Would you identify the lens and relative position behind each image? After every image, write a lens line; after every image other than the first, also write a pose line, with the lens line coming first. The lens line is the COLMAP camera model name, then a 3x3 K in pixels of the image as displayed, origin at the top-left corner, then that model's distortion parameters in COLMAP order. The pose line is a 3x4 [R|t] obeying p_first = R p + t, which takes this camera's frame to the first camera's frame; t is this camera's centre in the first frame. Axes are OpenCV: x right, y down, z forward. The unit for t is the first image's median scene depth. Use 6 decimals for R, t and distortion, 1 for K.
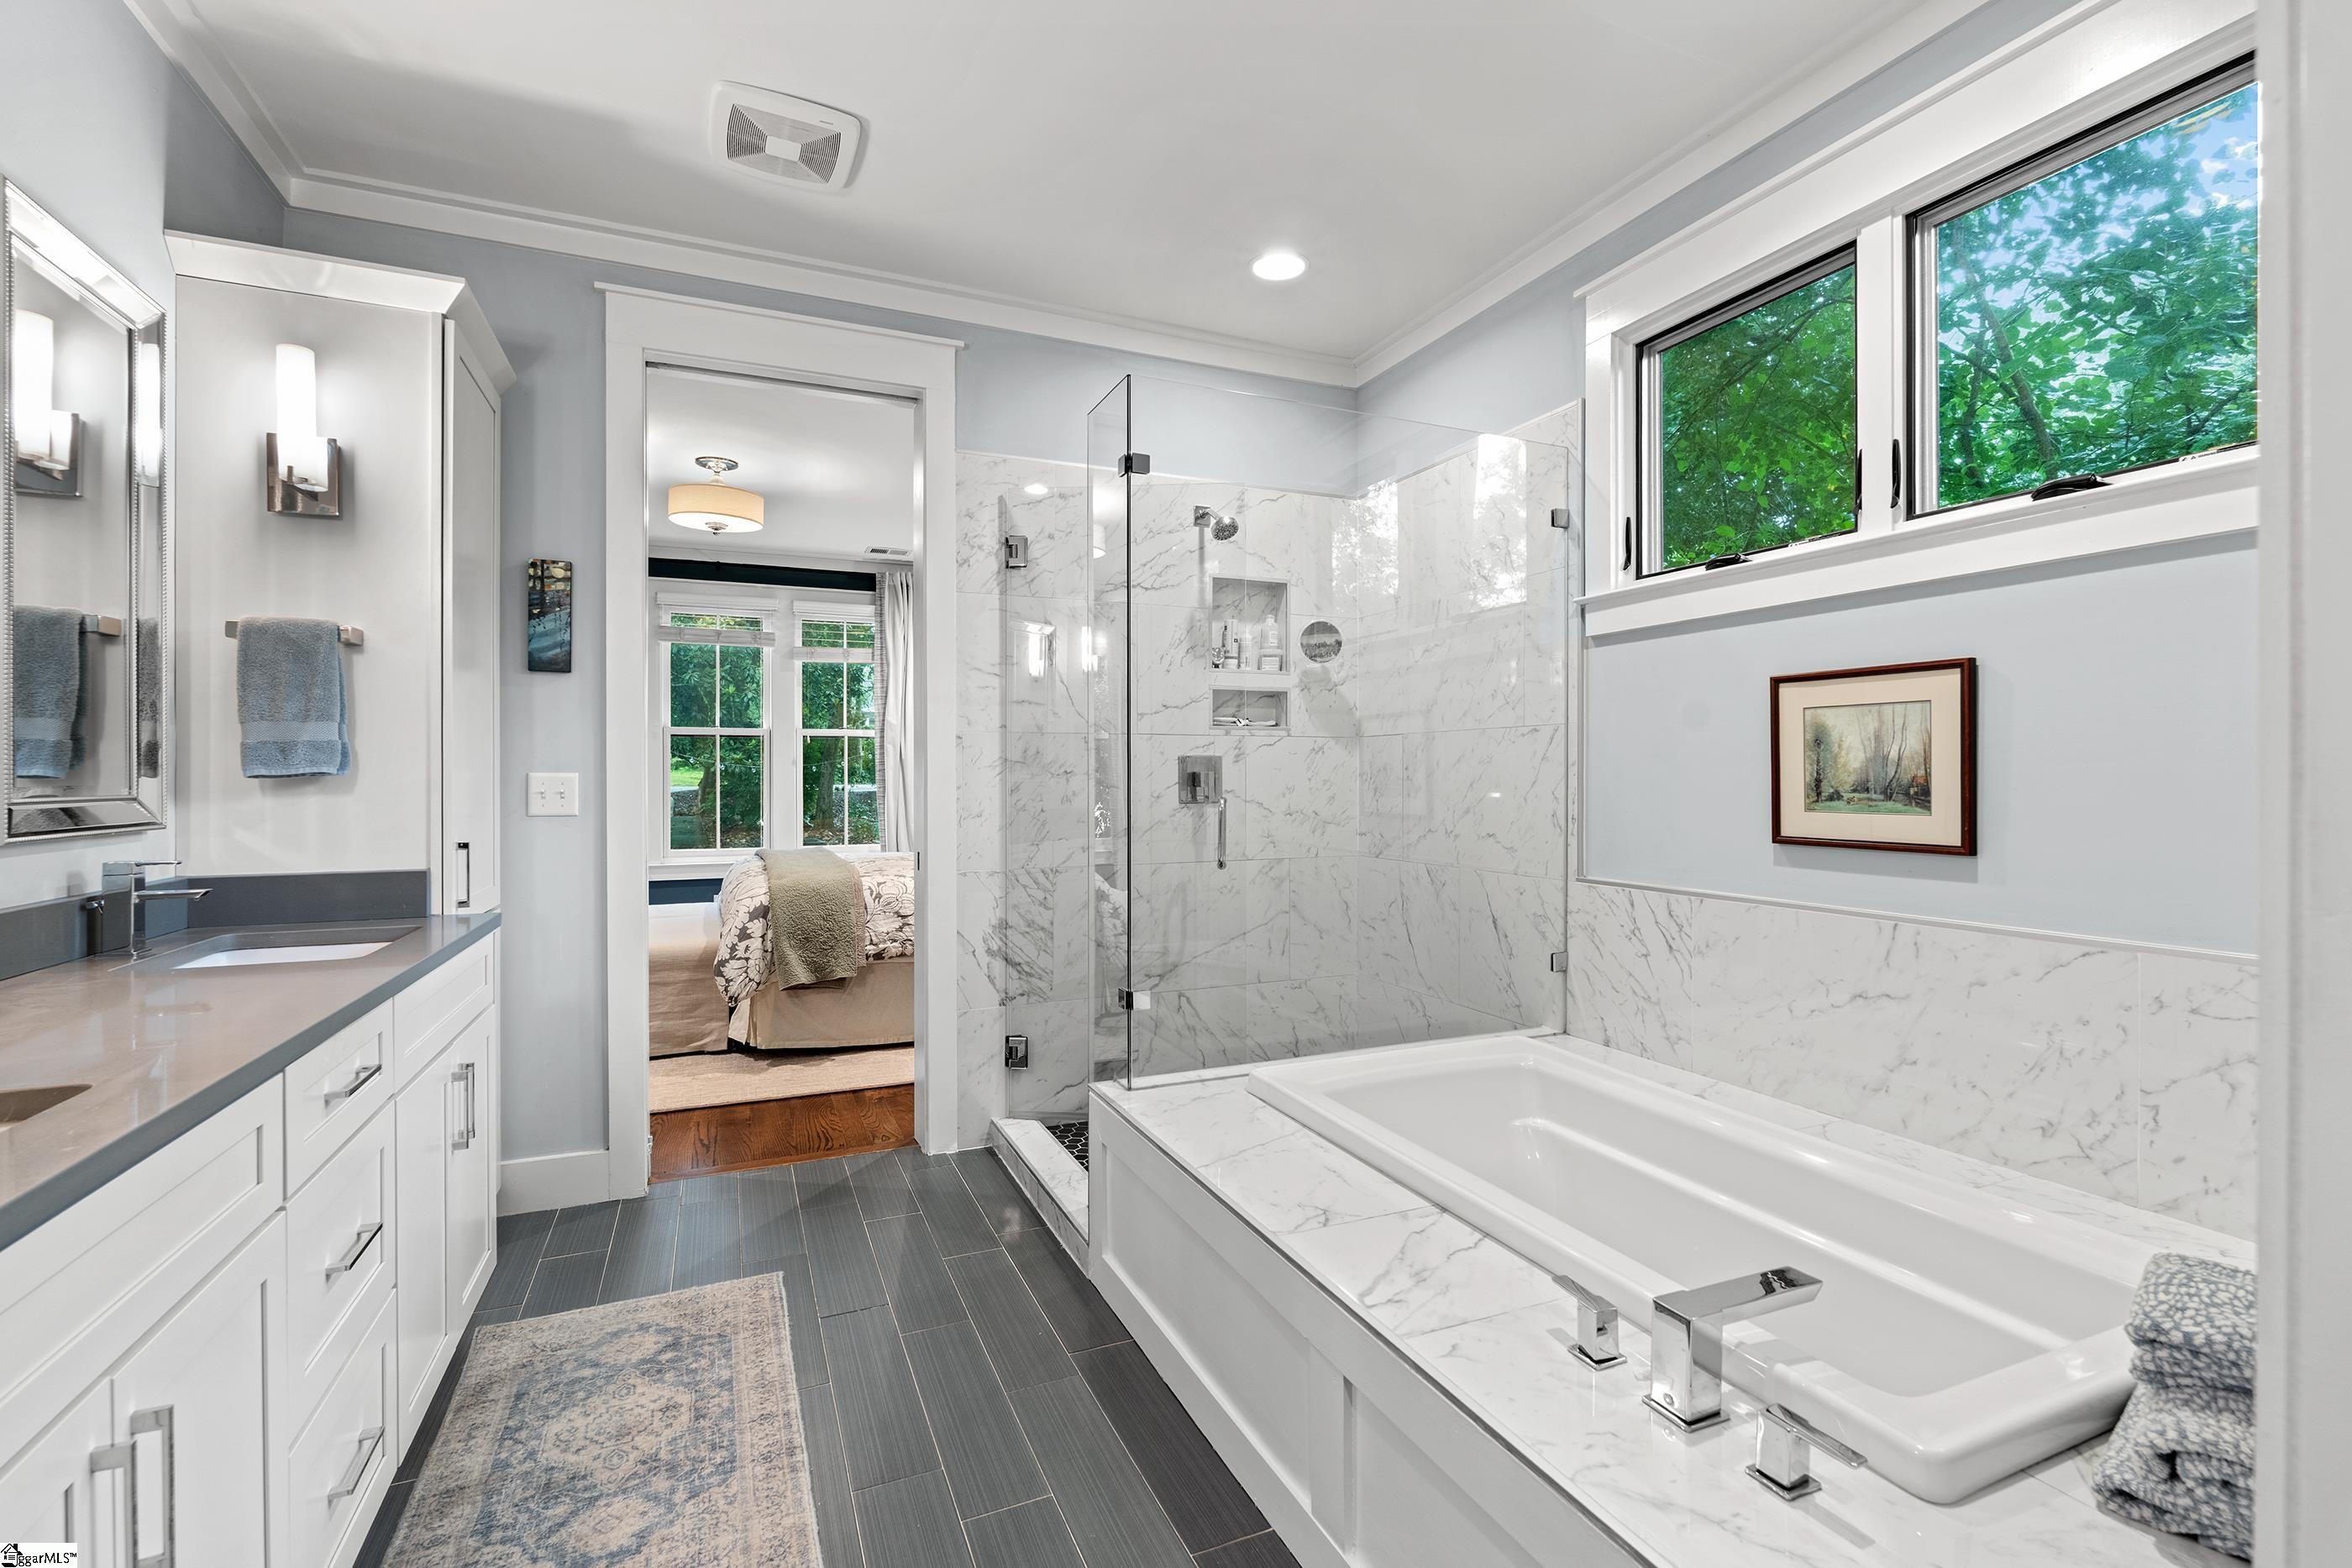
lens RADIAL K [[1036.0, 0, 1174.0], [0, 1036.0, 776.8], [0, 0, 1]] dist [0.000711, 0.000003]
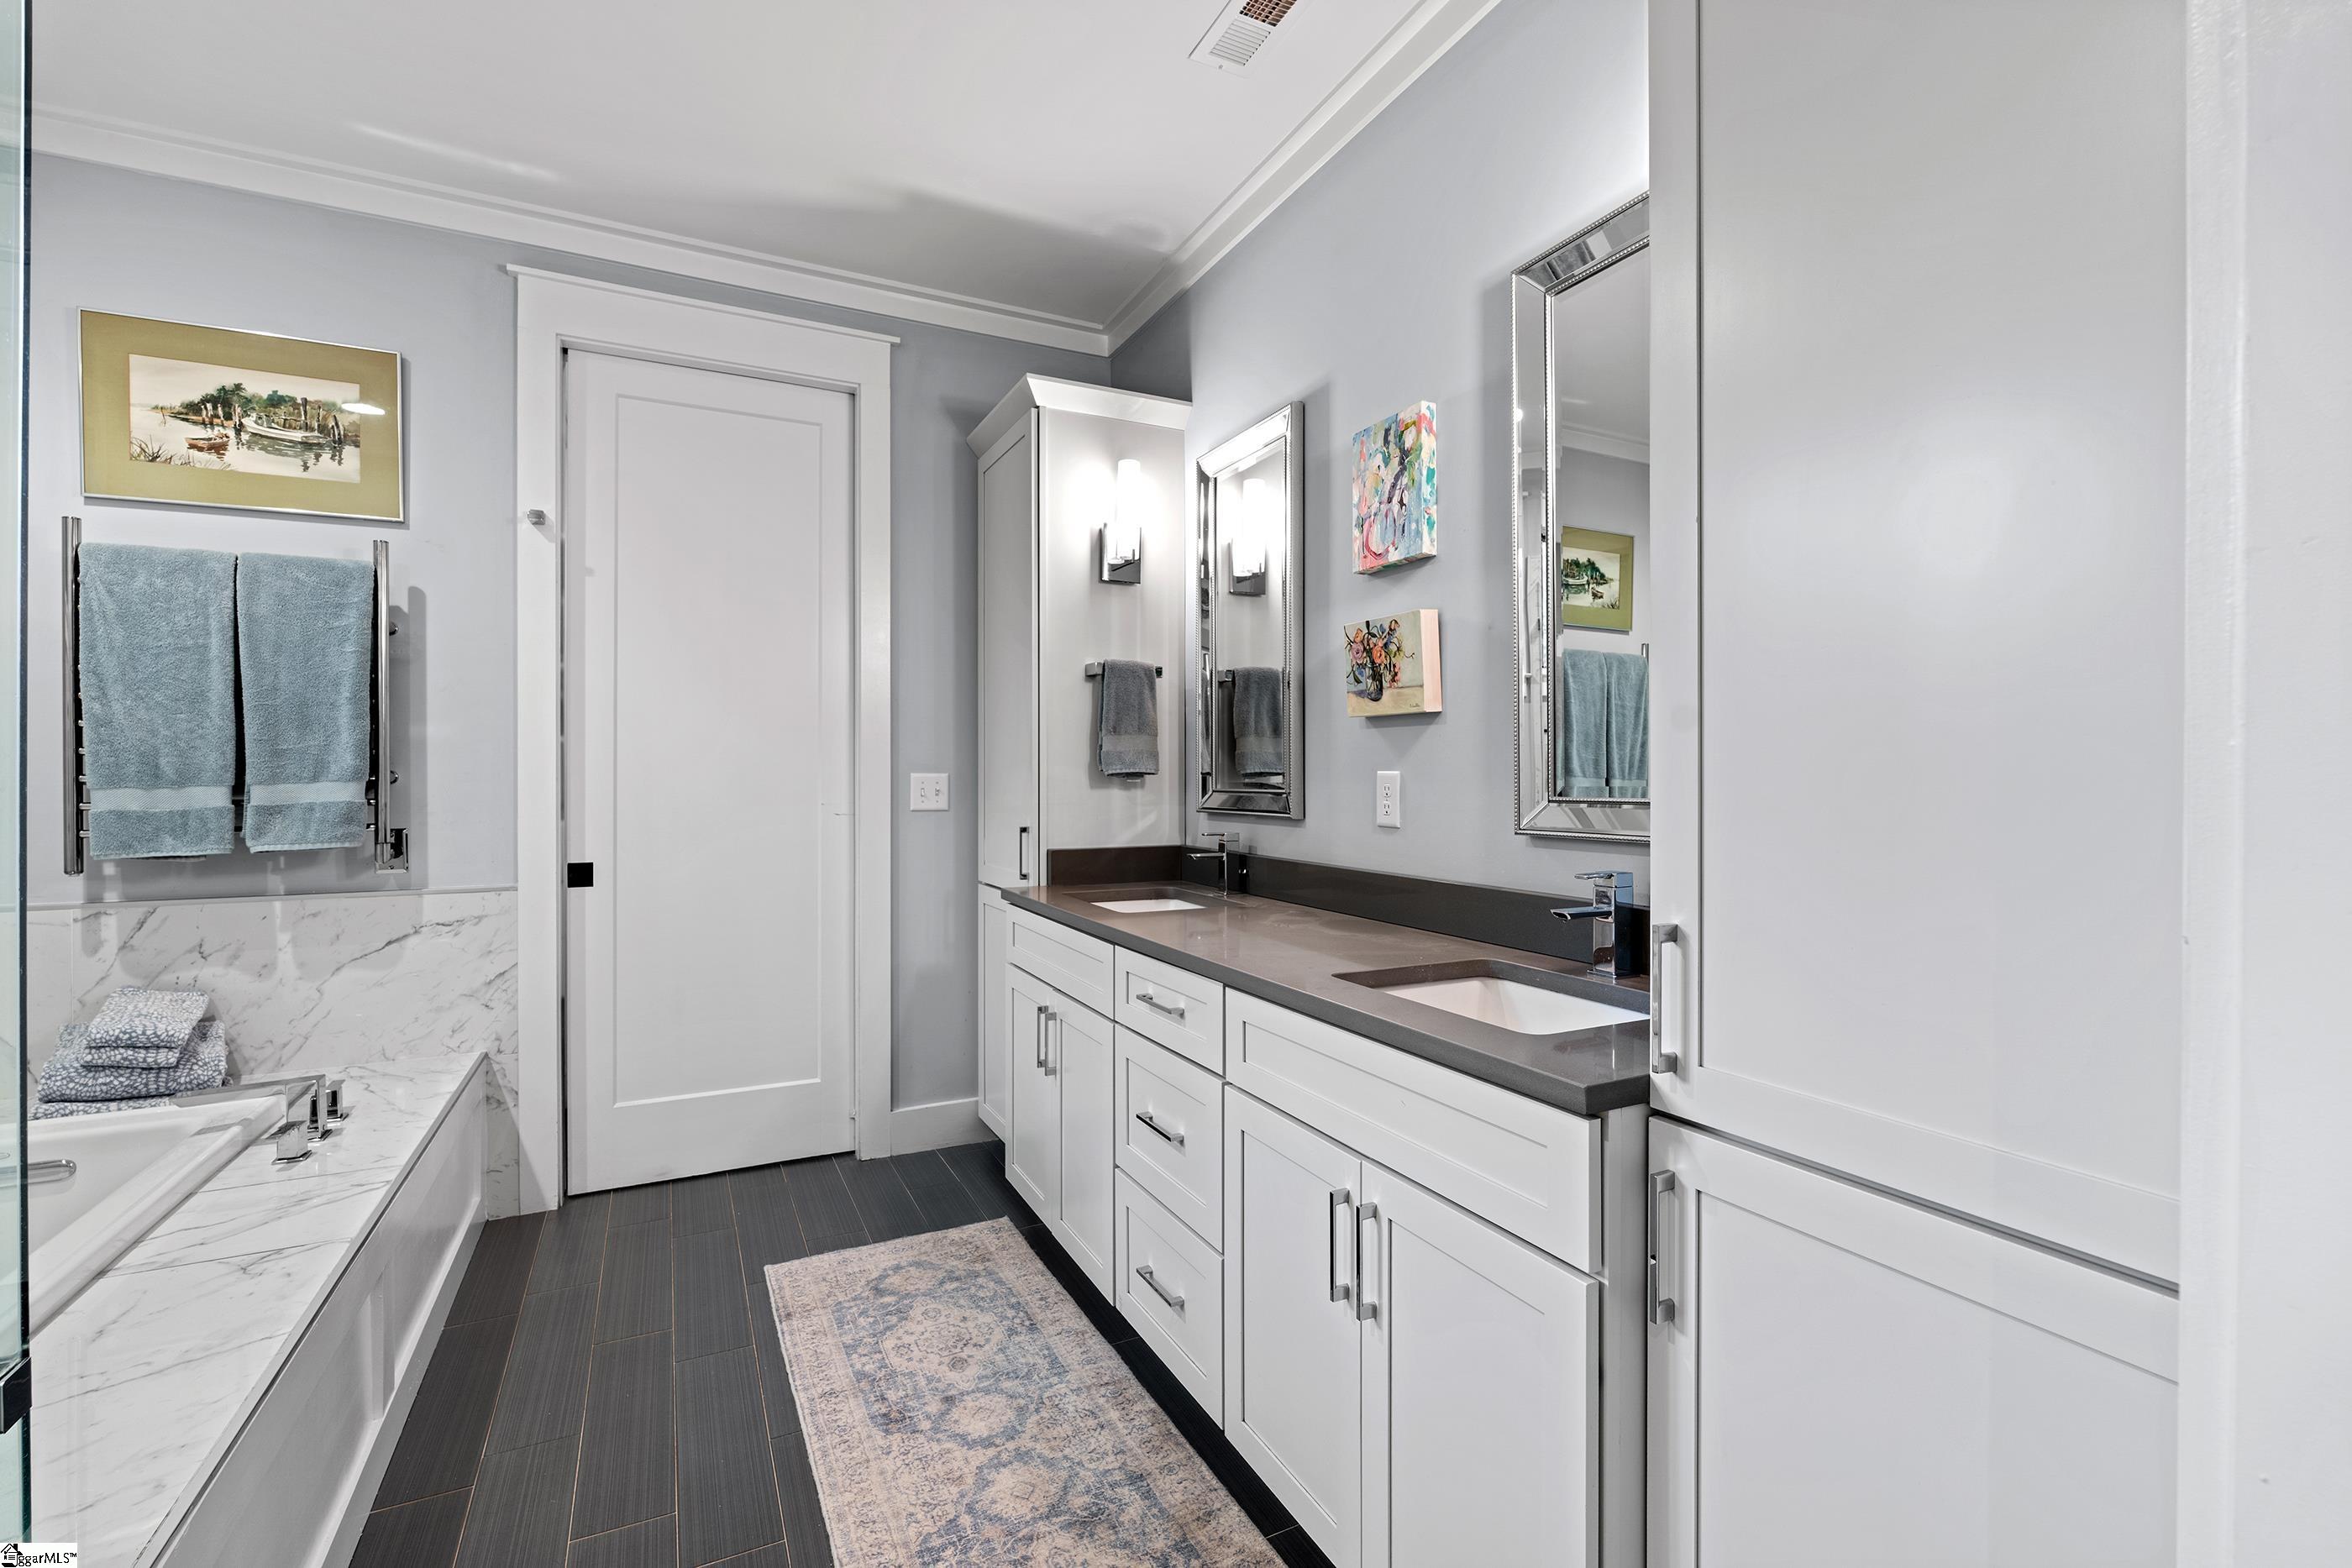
lens RADIAL K [[1036.0, 0, 1173.1], [0, 1036.0, 783.4], [0, 0, 1]] dist [0.000711, 0.000003]
pose [[-0.998805, 0.006823, -0.048399, -0.440133], [0.006340, 0.999929, 0.010123, -0.002949], [0.048465, 0.009804, -0.998777, 1.380660]]
